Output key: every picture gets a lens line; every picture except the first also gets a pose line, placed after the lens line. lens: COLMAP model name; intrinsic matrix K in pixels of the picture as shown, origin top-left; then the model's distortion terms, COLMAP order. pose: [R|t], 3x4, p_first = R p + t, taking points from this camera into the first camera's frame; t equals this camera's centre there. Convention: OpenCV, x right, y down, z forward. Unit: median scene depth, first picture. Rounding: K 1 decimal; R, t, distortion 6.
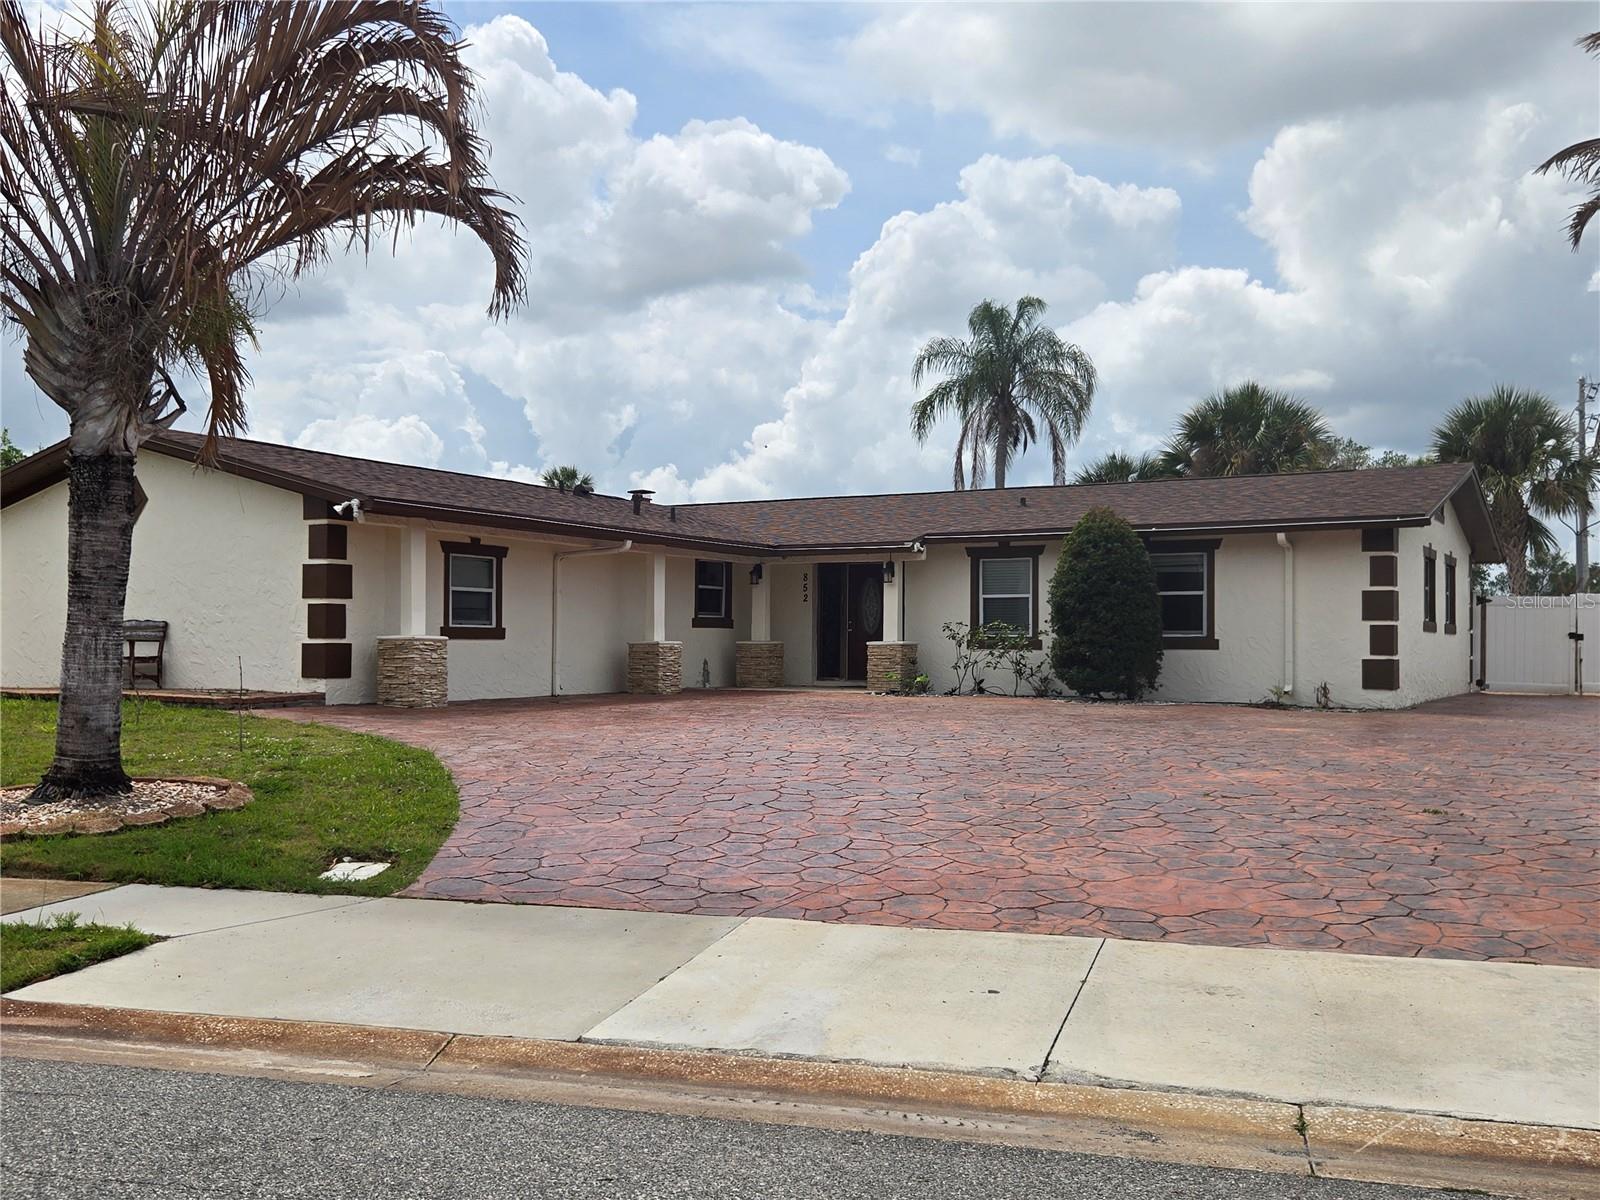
lens RADIAL K [[1560.2, 0, 797.6], [0, 1560.2, 608.9], [0, 0, 1]] dist [0.040726, 0.000000]
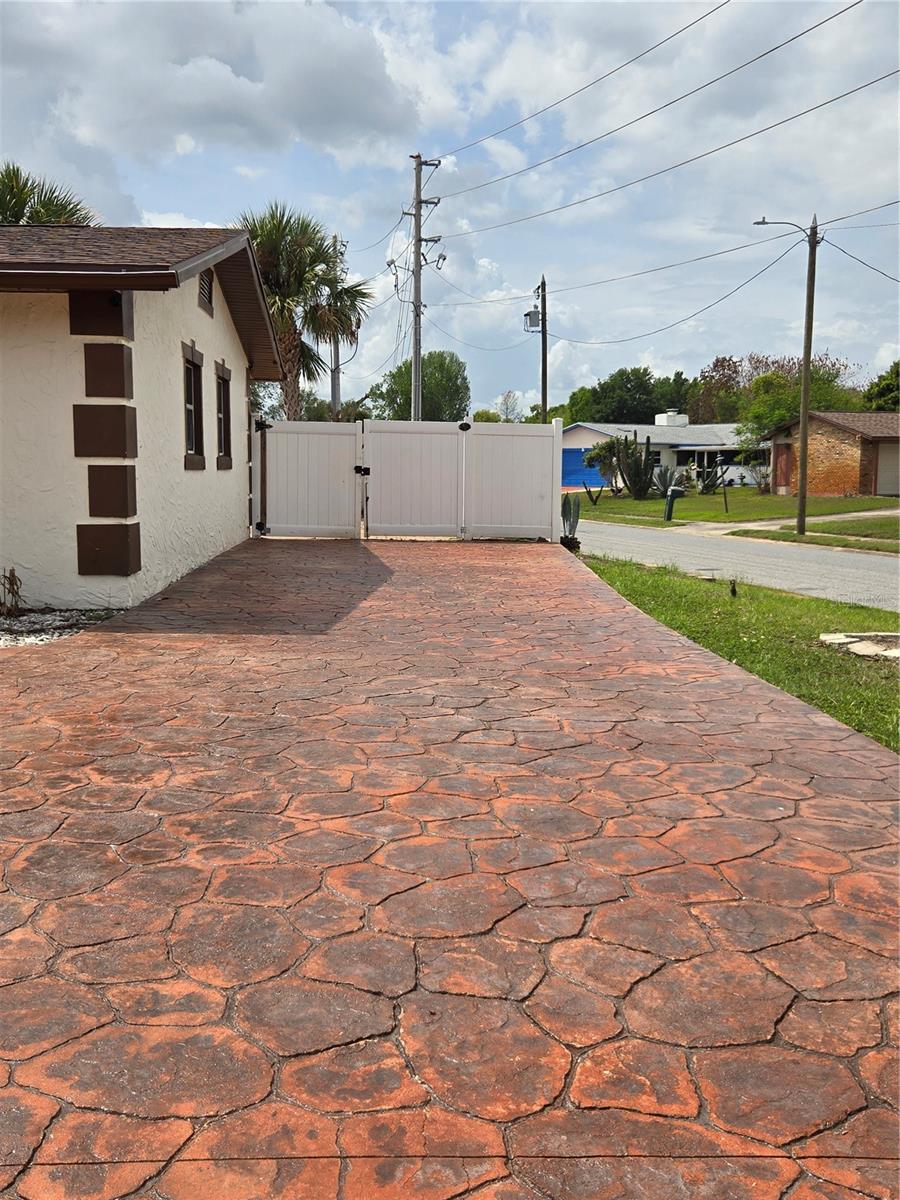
lens RADIAL K [[1170.2, 0, 451.2], [0, 1170.2, 602.2], [0, 0, 1]] dist [0.040726, 0.000000]
pose [[0.840641, -0.064845, 0.537697, 0.185970], [-0.013917, 0.989892, 0.141136, -0.002130], [-0.541414, -0.126128, 0.831241, 0.431954]]
